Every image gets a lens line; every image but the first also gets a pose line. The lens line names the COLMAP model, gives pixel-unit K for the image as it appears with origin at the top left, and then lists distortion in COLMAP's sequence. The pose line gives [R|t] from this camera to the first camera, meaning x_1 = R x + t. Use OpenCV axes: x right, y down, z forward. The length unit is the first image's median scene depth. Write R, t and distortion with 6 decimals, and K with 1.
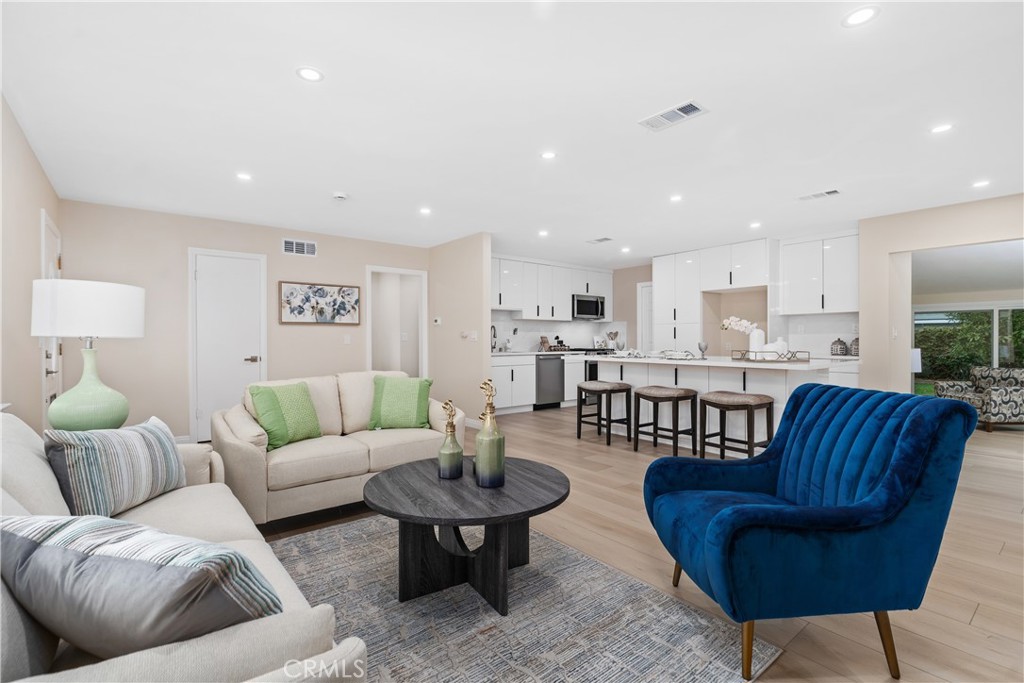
lens RADIAL K [[471.8, 0, 510.3], [0, 471.8, 342.2], [0, 0, 1]] dist [0.004953, -0.001293]
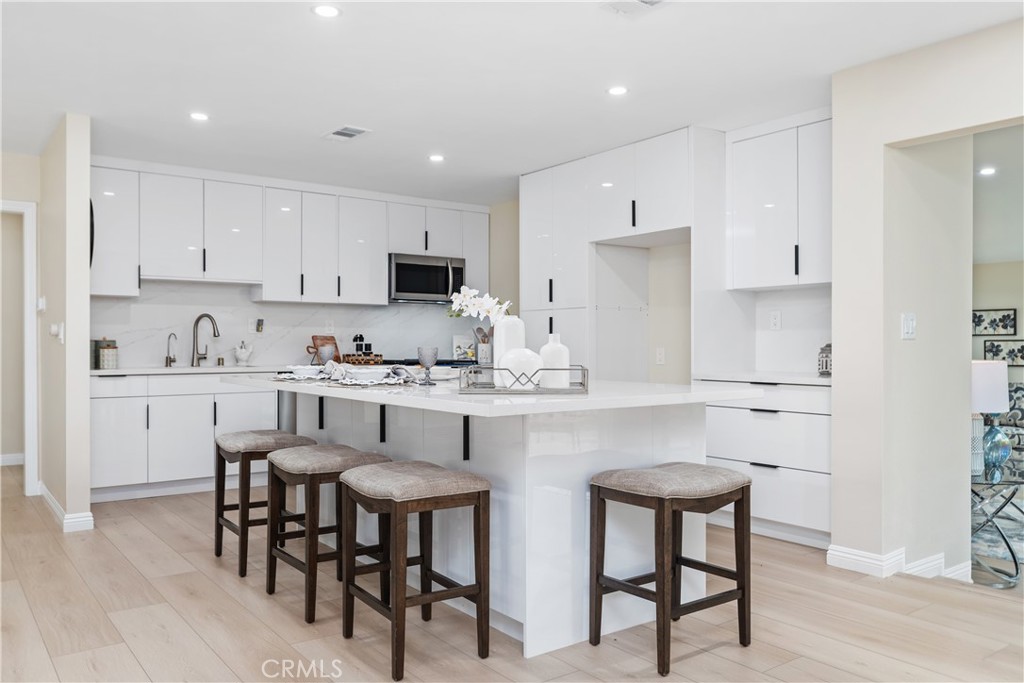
lens RADIAL K [[791.2, 0, 514.4], [0, 791.2, 345.5], [0, 0, 1]] dist [0.014267, 0.003728]
pose [[0.999324, 0.001705, -0.036730, 0.304321], [-0.001852, 0.999990, -0.003962, 0.001338], [0.036723, 0.004028, 0.999317, 0.157985]]
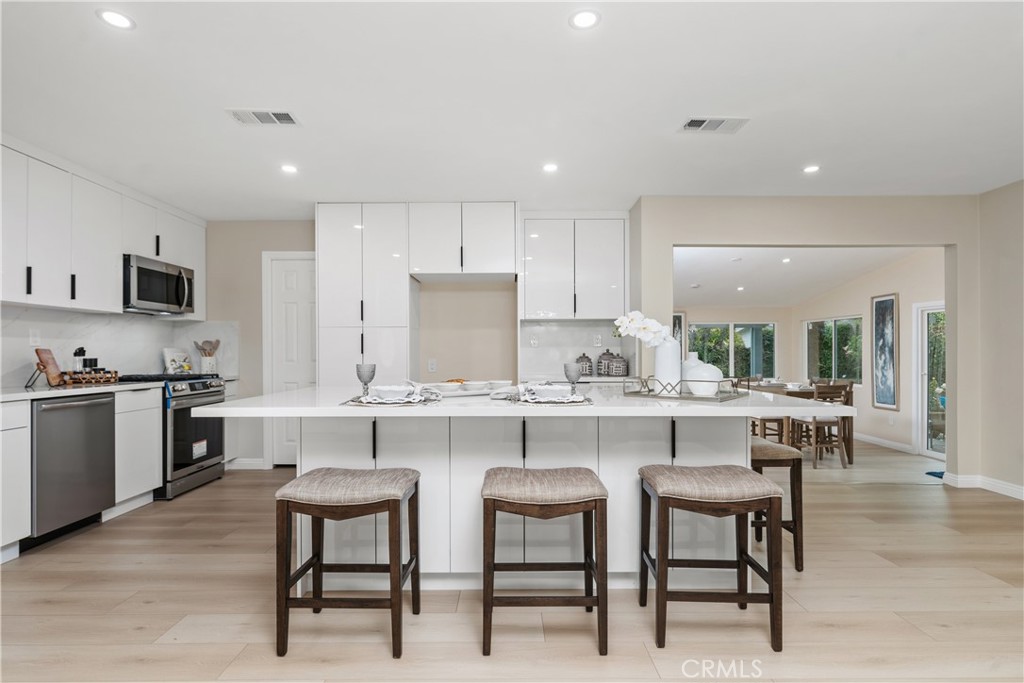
lens RADIAL K [[535.2, 0, 517.5], [0, 535.2, 349.2], [0, 0, 1]] dist [0.003893, 0.000777]
pose [[0.619746, 0.004056, 0.784792, -0.034446], [0.005218, 0.999943, -0.009289, -0.005596], [-0.784785, 0.009852, 0.619689, 0.408929]]
